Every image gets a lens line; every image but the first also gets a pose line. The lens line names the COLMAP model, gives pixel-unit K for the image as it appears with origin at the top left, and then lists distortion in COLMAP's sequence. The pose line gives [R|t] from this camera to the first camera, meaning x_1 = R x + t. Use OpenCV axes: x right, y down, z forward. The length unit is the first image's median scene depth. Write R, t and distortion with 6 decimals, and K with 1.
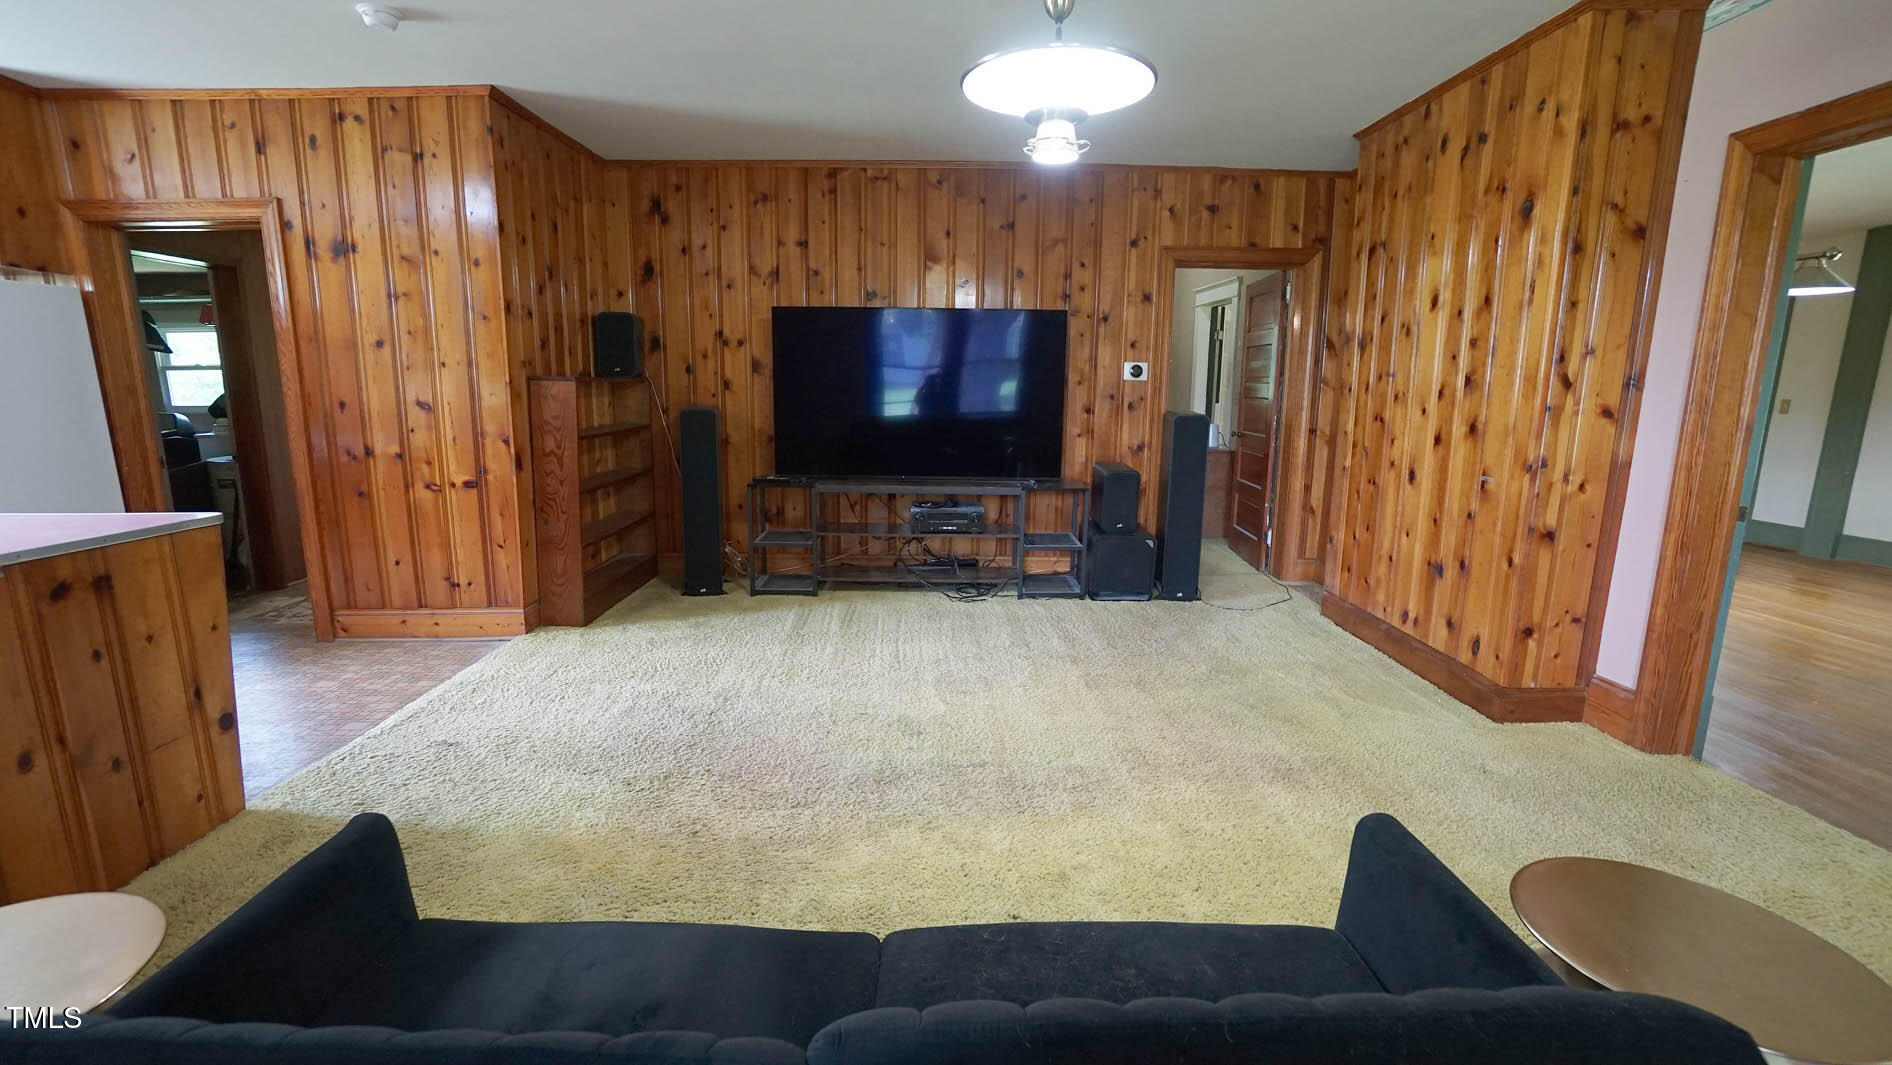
lens RADIAL K [[832.5, 0, 930.5], [0, 832.5, 533.0], [0, 0, 1]] dist [-0.062013, 0.022149]
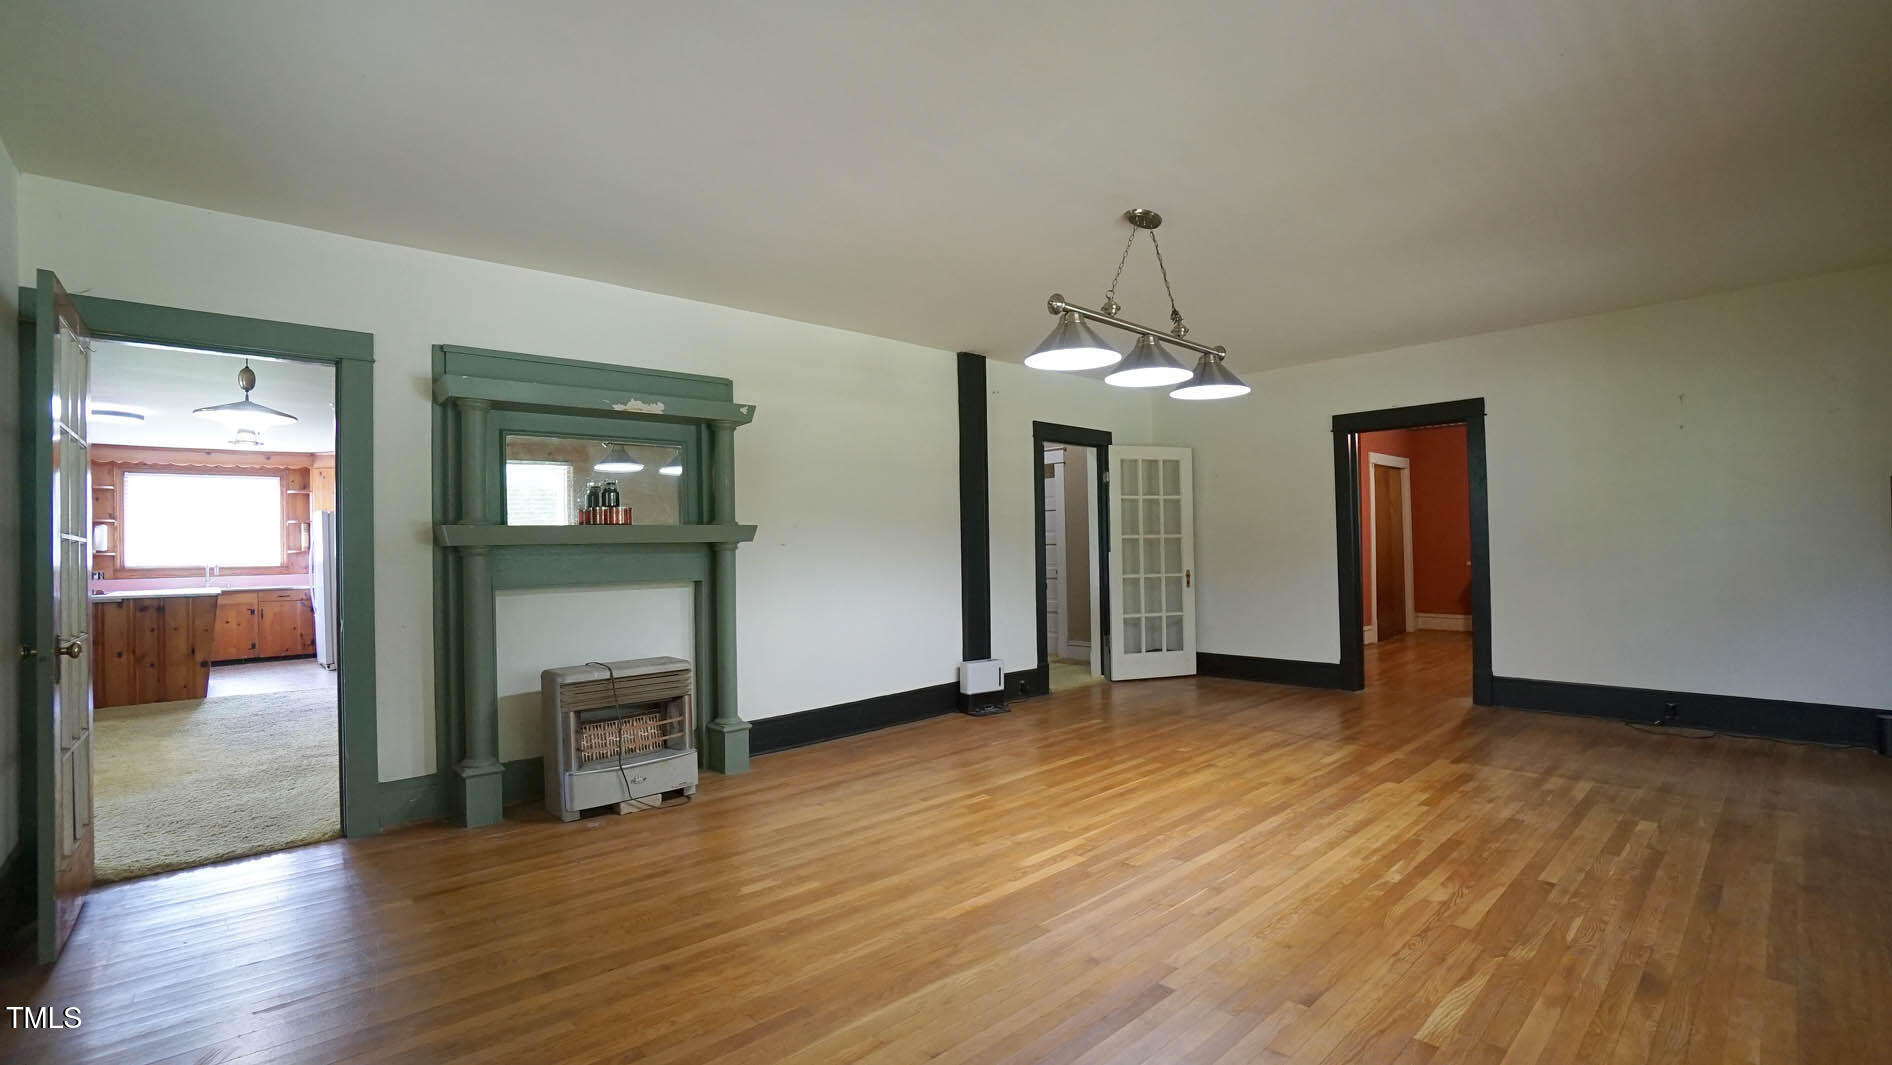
lens RADIAL K [[832.5, 0, 936.5], [0, 832.5, 539.7], [0, 0, 1]] dist [-0.062013, 0.022149]
pose [[0.661644, -0.023996, -0.749434, 1.904823], [-0.119324, 0.983381, -0.136833, -0.079459], [0.740263, 0.179960, 0.647785, 0.619964]]
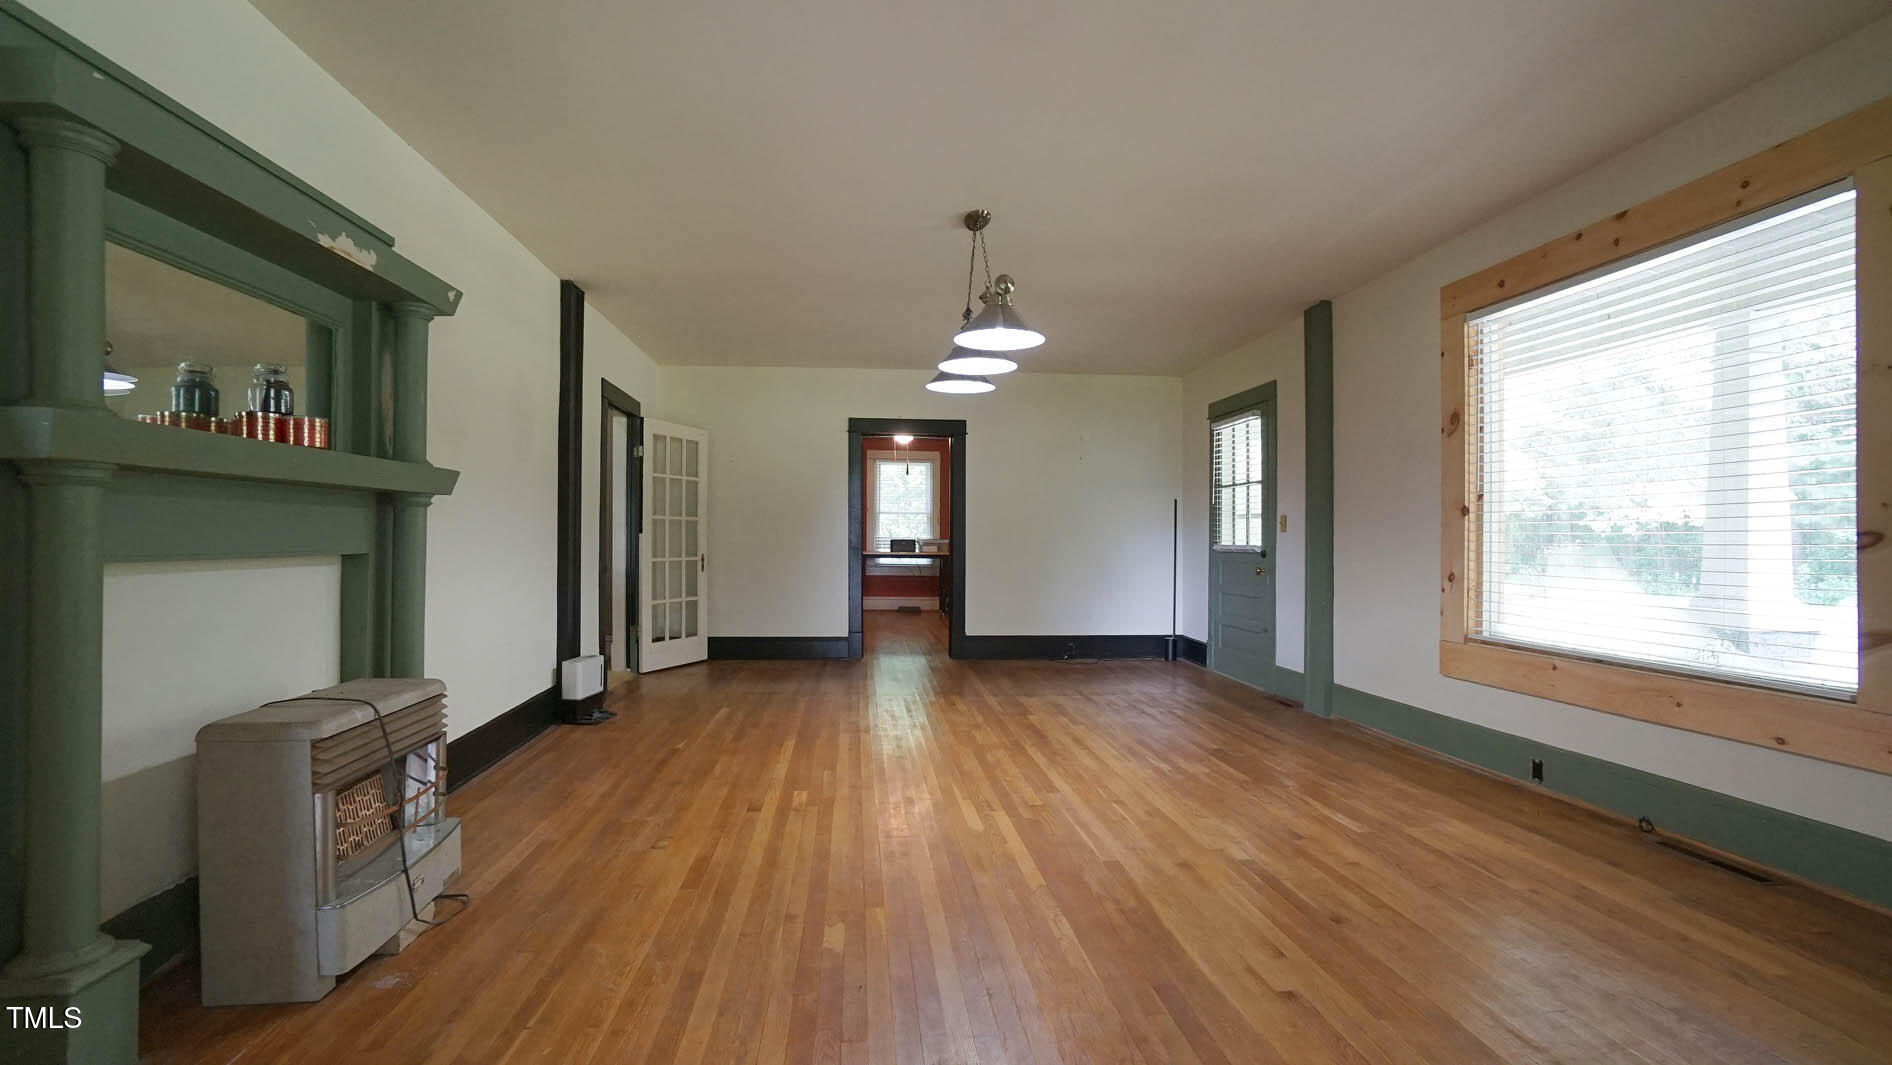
lens RADIAL K [[832.5, 0, 934.2], [0, 832.5, 539.5], [0, 0, 1]] dist [-0.062013, 0.022149]
pose [[0.997329, 0.001237, 0.073035, 1.220138], [0.012388, 0.982507, -0.185813, -0.015767], [-0.071987, 0.186221, 0.979867, 0.405871]]
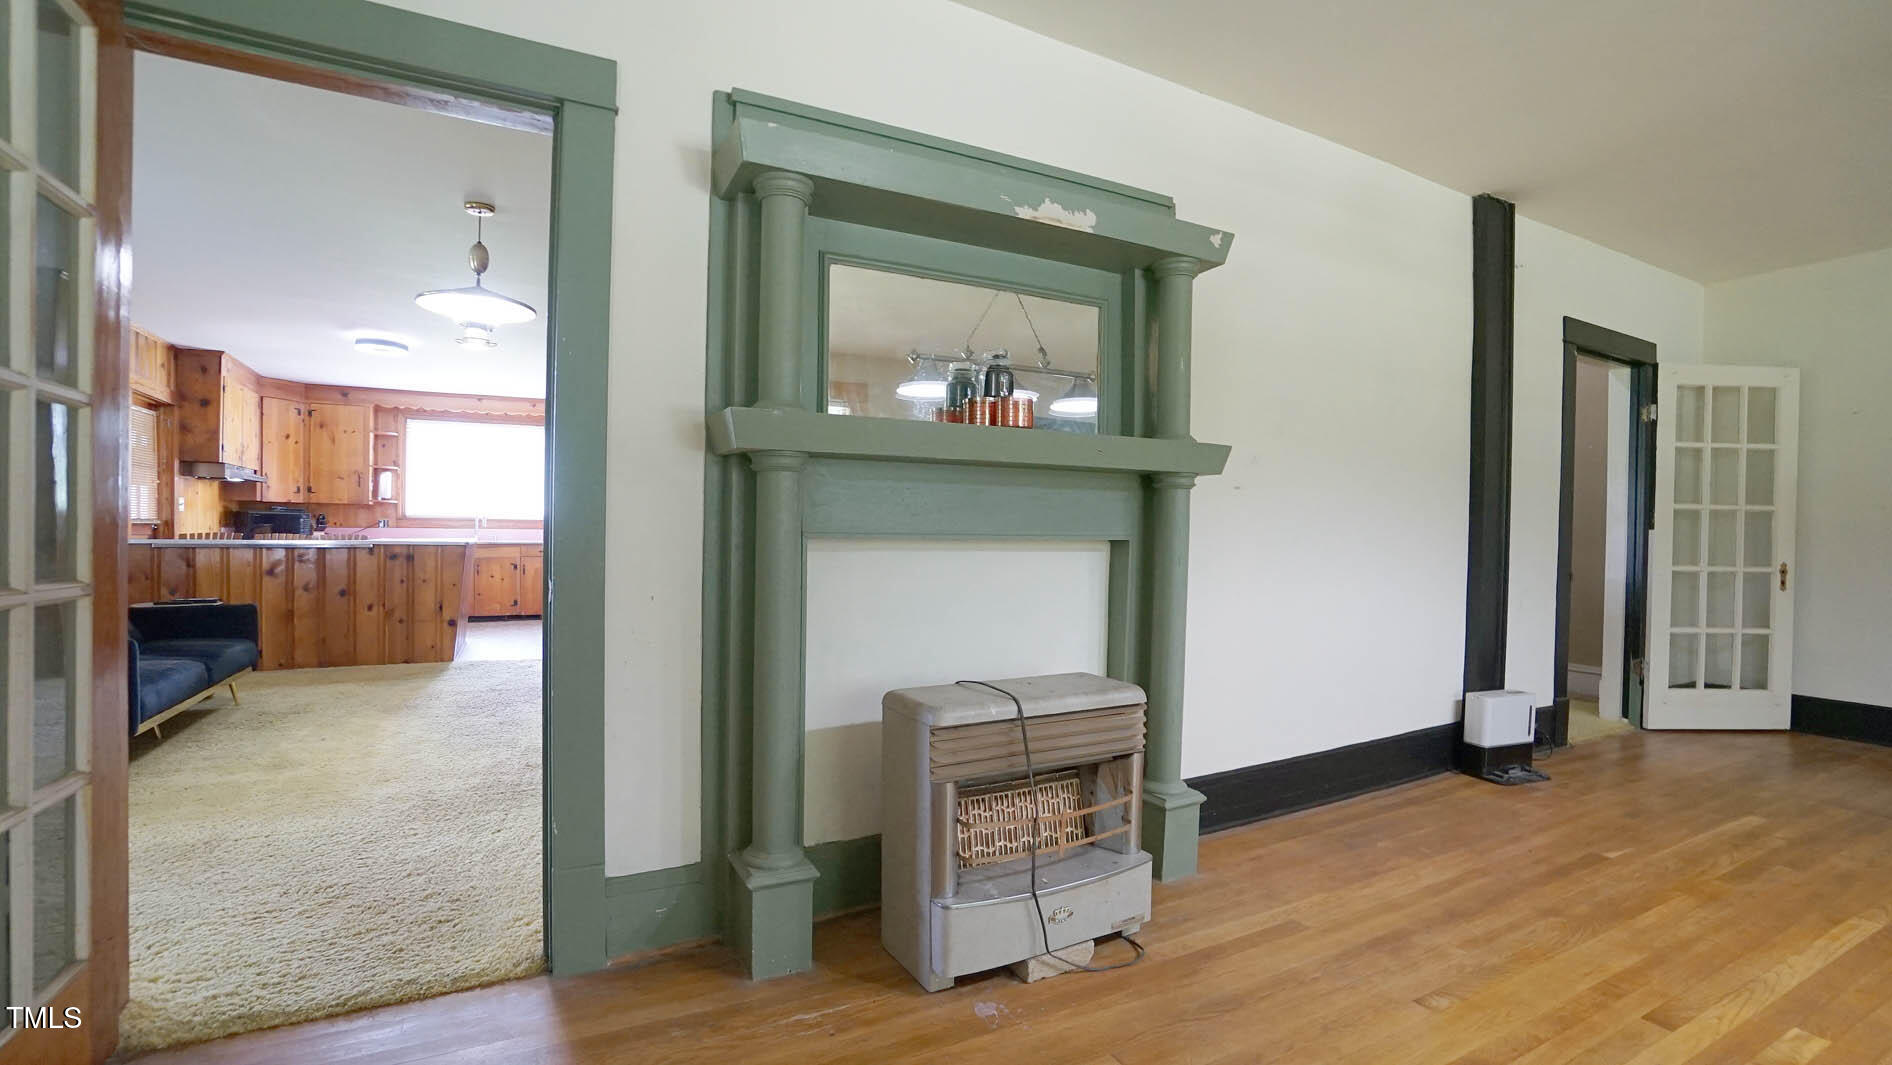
lens RADIAL K [[832.5, 0, 939.2], [0, 832.5, 543.7], [0, 0, 1]] dist [-0.062013, 0.022149]
pose [[0.450414, 0.016749, -0.892663, 1.316862], [-0.180635, 0.980857, -0.072740, -0.063417], [0.874356, 0.194009, 0.444817, 0.713348]]
